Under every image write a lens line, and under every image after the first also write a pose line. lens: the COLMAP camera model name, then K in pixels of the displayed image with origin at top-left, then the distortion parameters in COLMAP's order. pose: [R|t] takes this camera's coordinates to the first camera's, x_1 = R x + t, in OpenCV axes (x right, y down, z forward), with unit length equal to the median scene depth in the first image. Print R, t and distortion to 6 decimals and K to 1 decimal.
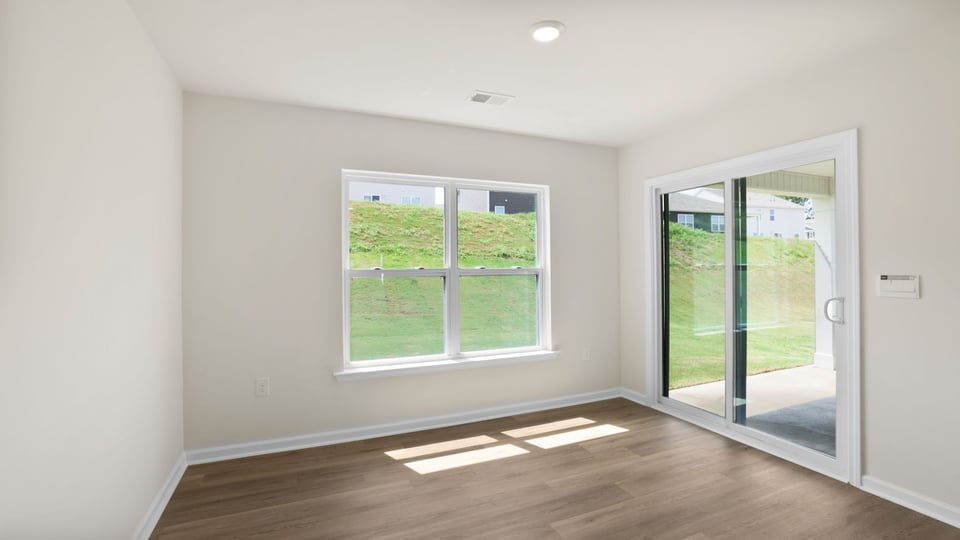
lens RADIAL K [[429.3, 0, 480.0], [0, 429.3, 270.0], [0, 0, 1]] dist [-0.011681, 0.000183]
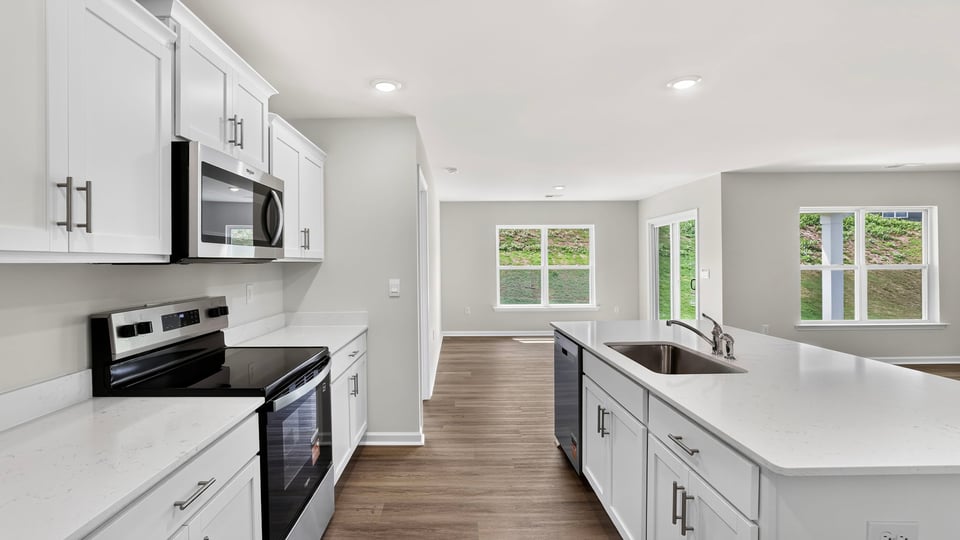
lens RADIAL K [[425.6, 0, 461.5], [0, 425.6, 254.2], [0, 0, 1]] dist [-0.014561, 0.000189]
pose [[0.918577, -0.008289, -0.395155, 0.097852], [-0.001341, 0.999709, -0.024088, -0.002292], [0.395240, 0.022656, 0.918298, -0.280587]]
